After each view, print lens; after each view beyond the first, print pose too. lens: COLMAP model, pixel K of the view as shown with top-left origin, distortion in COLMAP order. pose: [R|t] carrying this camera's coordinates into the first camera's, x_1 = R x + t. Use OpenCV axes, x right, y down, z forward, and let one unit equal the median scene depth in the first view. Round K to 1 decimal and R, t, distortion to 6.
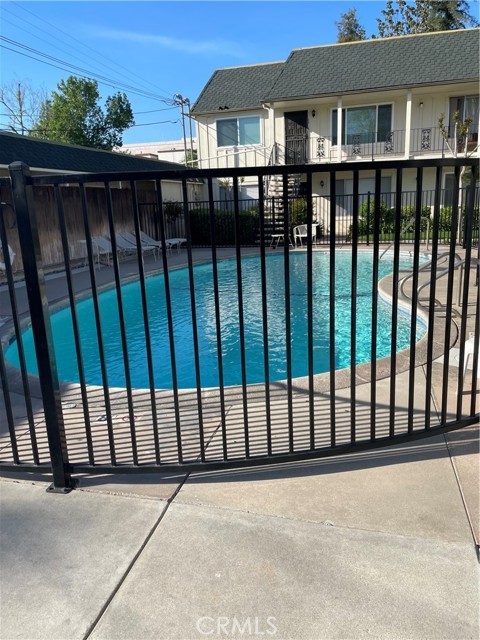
lens RADIAL K [[488.8, 0, 240.0], [0, 488.8, 320.0], [0, 0, 1]] dist [0.053429, -0.089797]
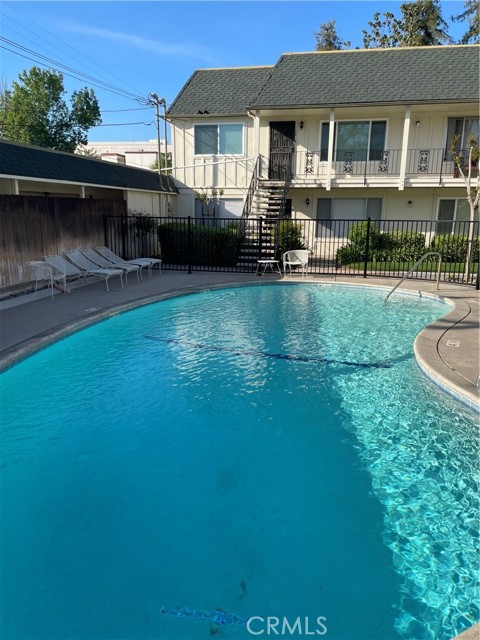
lens RADIAL K [[488.8, 0, 240.0], [0, 488.8, 320.0], [0, 0, 1]] dist [0.053429, -0.089797]
pose [[0.996336, 0.035624, 0.077758, -0.023148], [-0.034859, 0.999330, -0.011178, -0.042071], [-0.078104, 0.008427, 0.996910, 0.097695]]
